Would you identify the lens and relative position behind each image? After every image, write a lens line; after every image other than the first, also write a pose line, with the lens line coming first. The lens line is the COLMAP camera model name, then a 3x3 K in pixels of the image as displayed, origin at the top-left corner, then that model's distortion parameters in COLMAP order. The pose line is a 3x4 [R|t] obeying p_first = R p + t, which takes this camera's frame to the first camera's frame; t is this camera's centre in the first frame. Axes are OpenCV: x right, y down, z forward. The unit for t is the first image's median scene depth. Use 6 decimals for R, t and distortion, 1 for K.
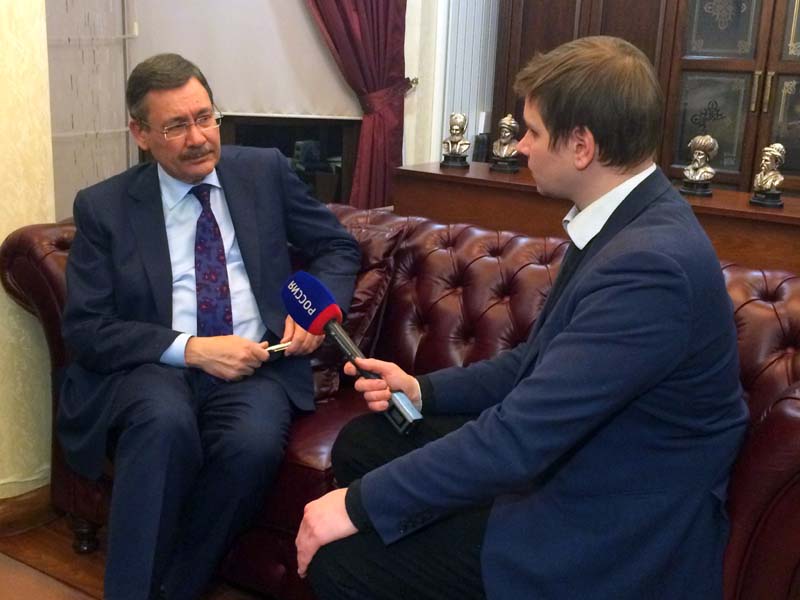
lens RADIAL K [[987.4, 0, 401.2], [0, 987.4, 277.3], [0, 0, 1]] dist [0.125703, -0.399232]
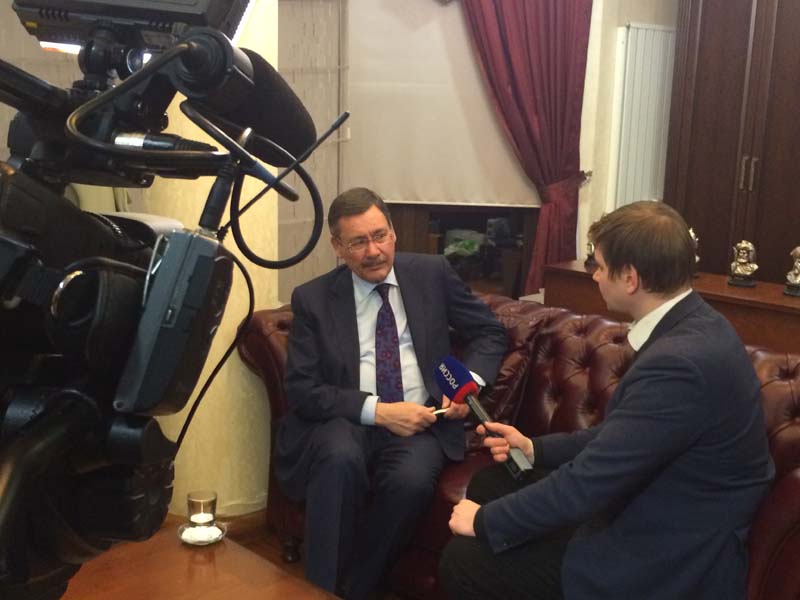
lens RADIAL K [[987.4, 0, 401.2], [0, 987.4, 277.3], [0, 0, 1]] dist [0.125703, -0.399232]
pose [[0.978224, 0.015997, -0.206935, 0.094012], [-0.029005, 0.997778, -0.059982, -0.023445], [0.205516, 0.064678, 0.976514, -0.279967]]
